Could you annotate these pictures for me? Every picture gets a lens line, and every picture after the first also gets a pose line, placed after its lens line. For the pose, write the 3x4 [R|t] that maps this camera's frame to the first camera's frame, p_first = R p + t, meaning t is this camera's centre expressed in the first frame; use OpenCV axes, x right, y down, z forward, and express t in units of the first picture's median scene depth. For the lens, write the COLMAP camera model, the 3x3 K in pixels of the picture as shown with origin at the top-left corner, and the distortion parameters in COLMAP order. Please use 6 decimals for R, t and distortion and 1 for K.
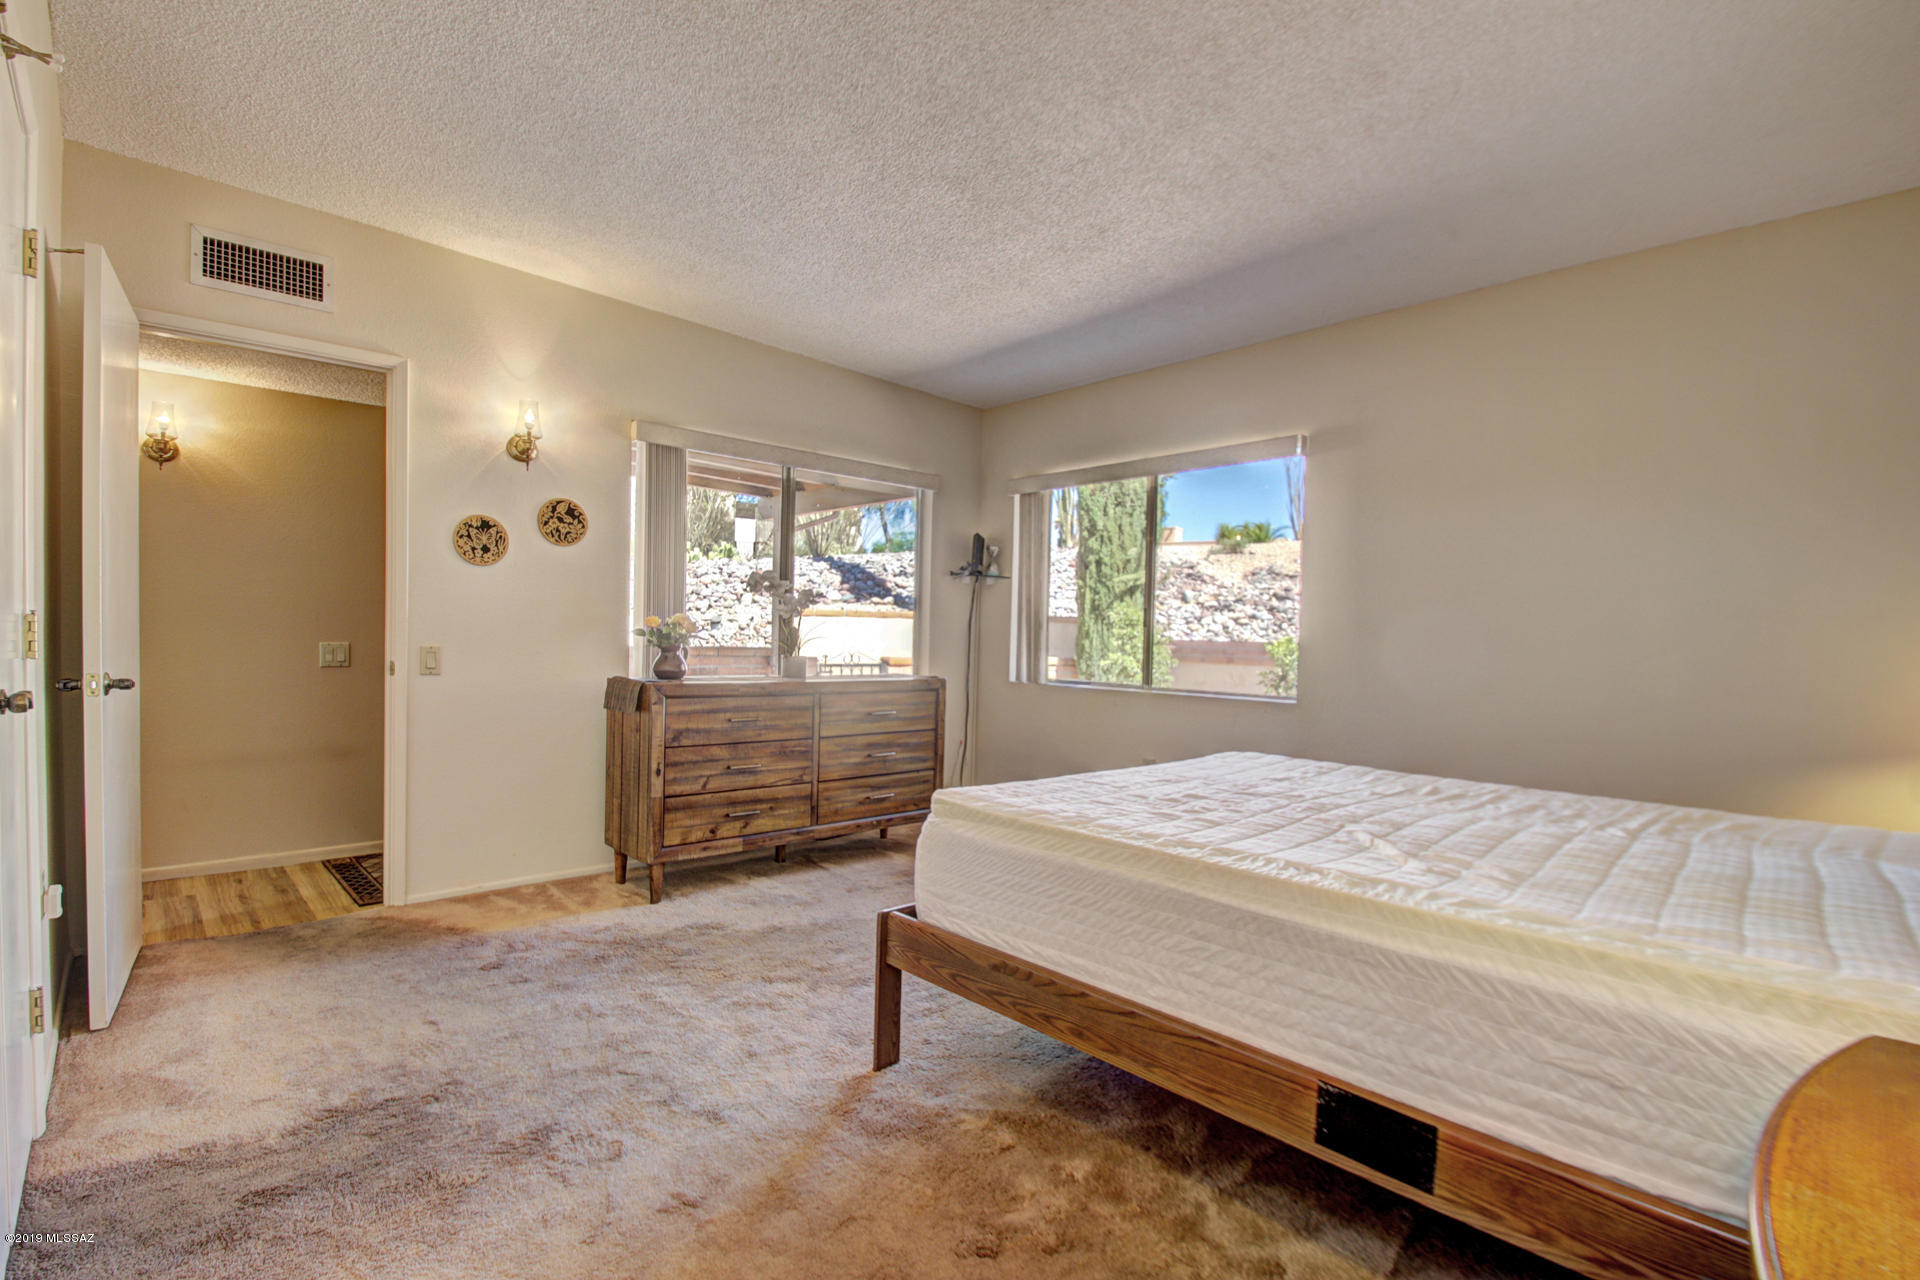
lens RADIAL K [[899.6, 0, 967.5], [0, 899.6, 658.7], [0, 0, 1]] dist [0.015383, -0.017306]
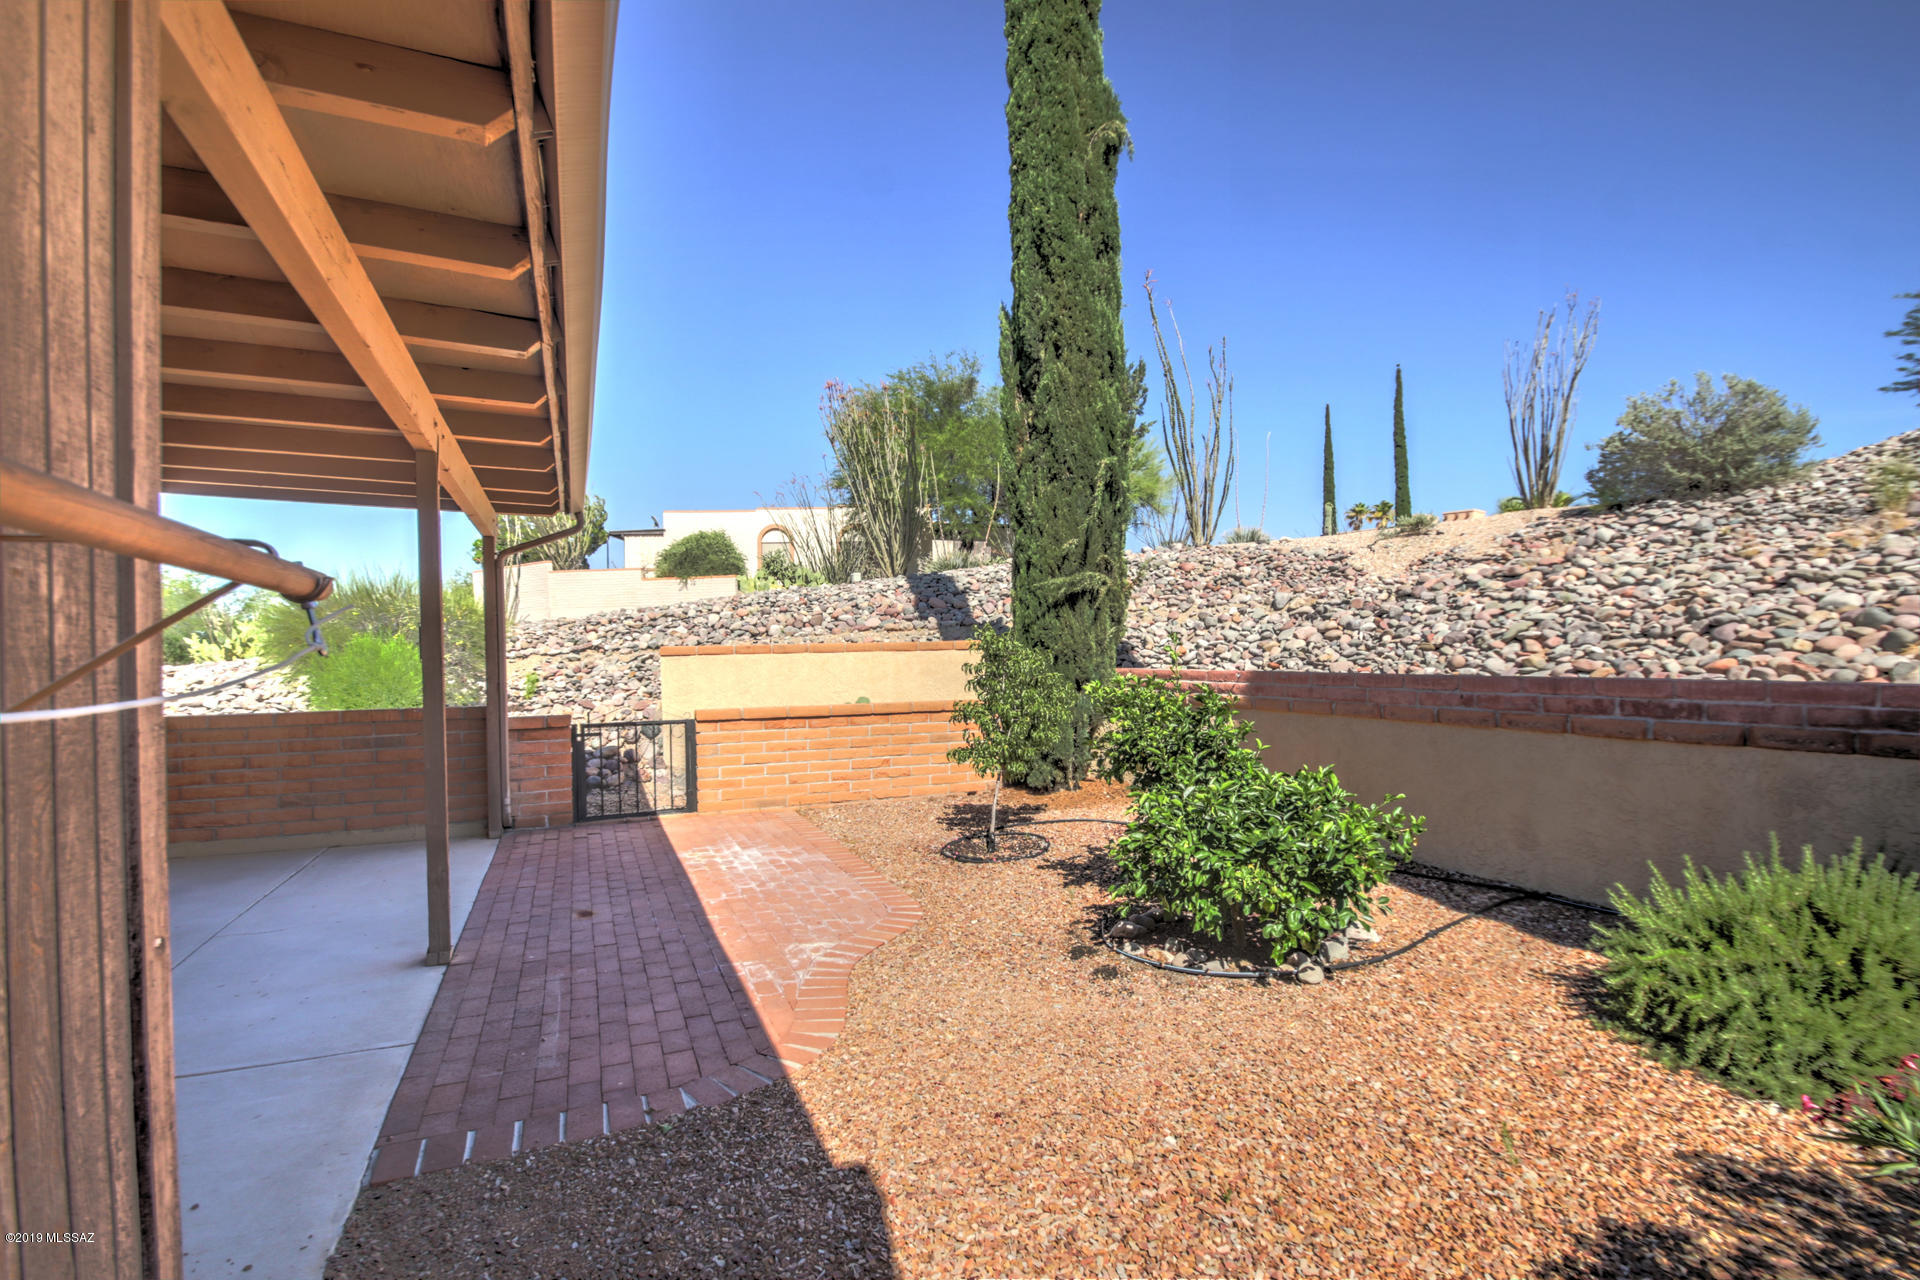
lens RADIAL K [[899.6, 0, 967.5], [0, 899.6, 658.7], [0, 0, 1]] dist [0.015383, -0.017306]
pose [[0.942885, -0.037883, -0.330957, 0.331172], [0.031335, 0.999194, -0.025102, -0.016936], [0.331642, 0.013298, 0.943312, 0.325467]]
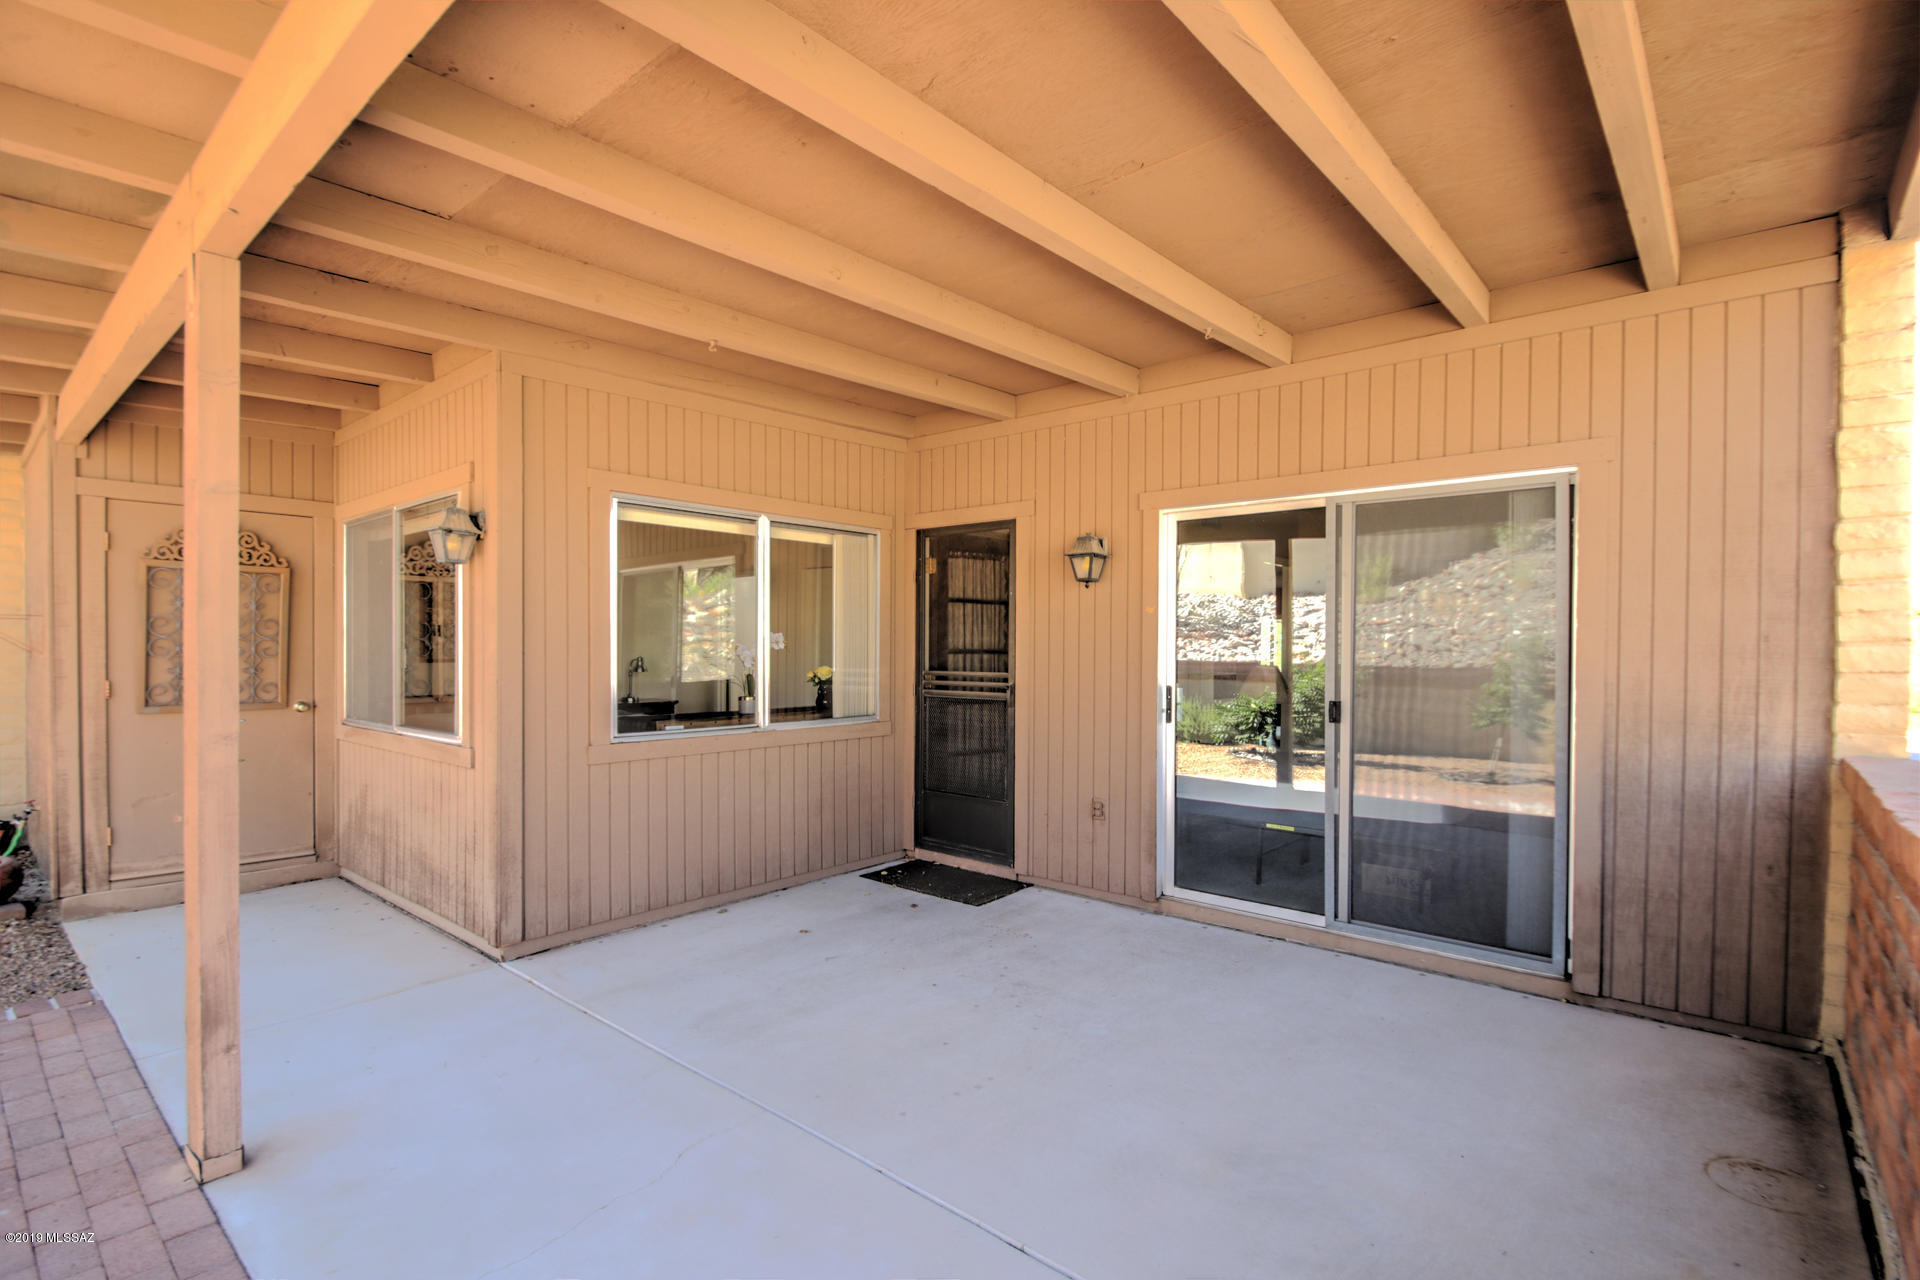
lens RADIAL K [[899.6, 0, 967.5], [0, 899.6, 658.7], [0, 0, 1]] dist [0.015383, -0.017306]
pose [[-0.992995, -0.027403, -0.114936, -0.127488], [-0.031745, 0.998843, 0.036121, -0.039086], [0.113813, 0.039516, -0.992716, 0.806228]]
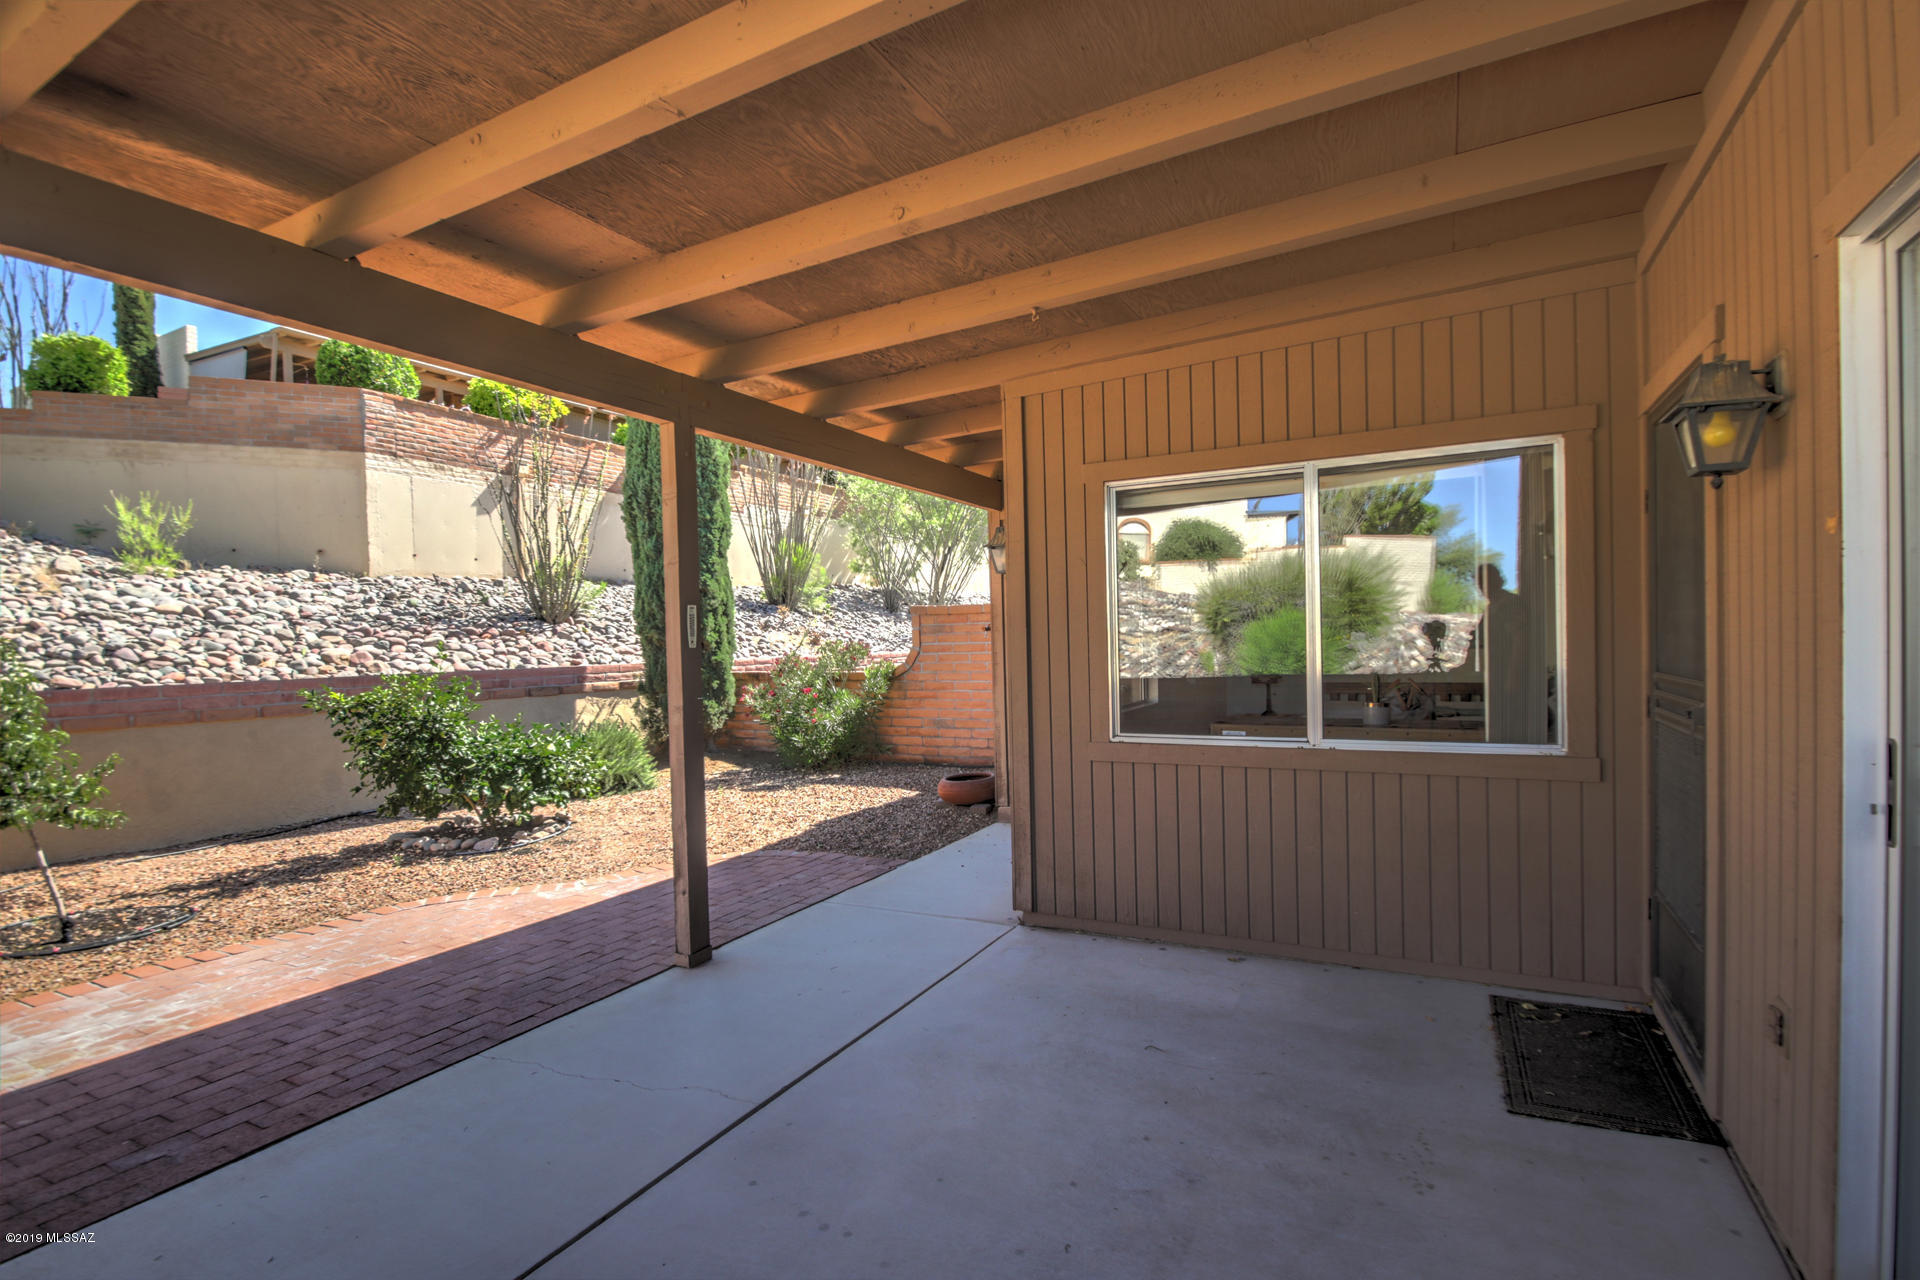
lens RADIAL K [[899.6, 0, 967.5], [0, 899.6, 658.7], [0, 0, 1]] dist [0.015383, -0.017306]
pose [[-0.338317, -0.036889, 0.940309, -0.336218], [0.040799, 0.997717, 0.053821, -0.041195], [-0.940147, 0.056572, -0.336040, 0.604299]]
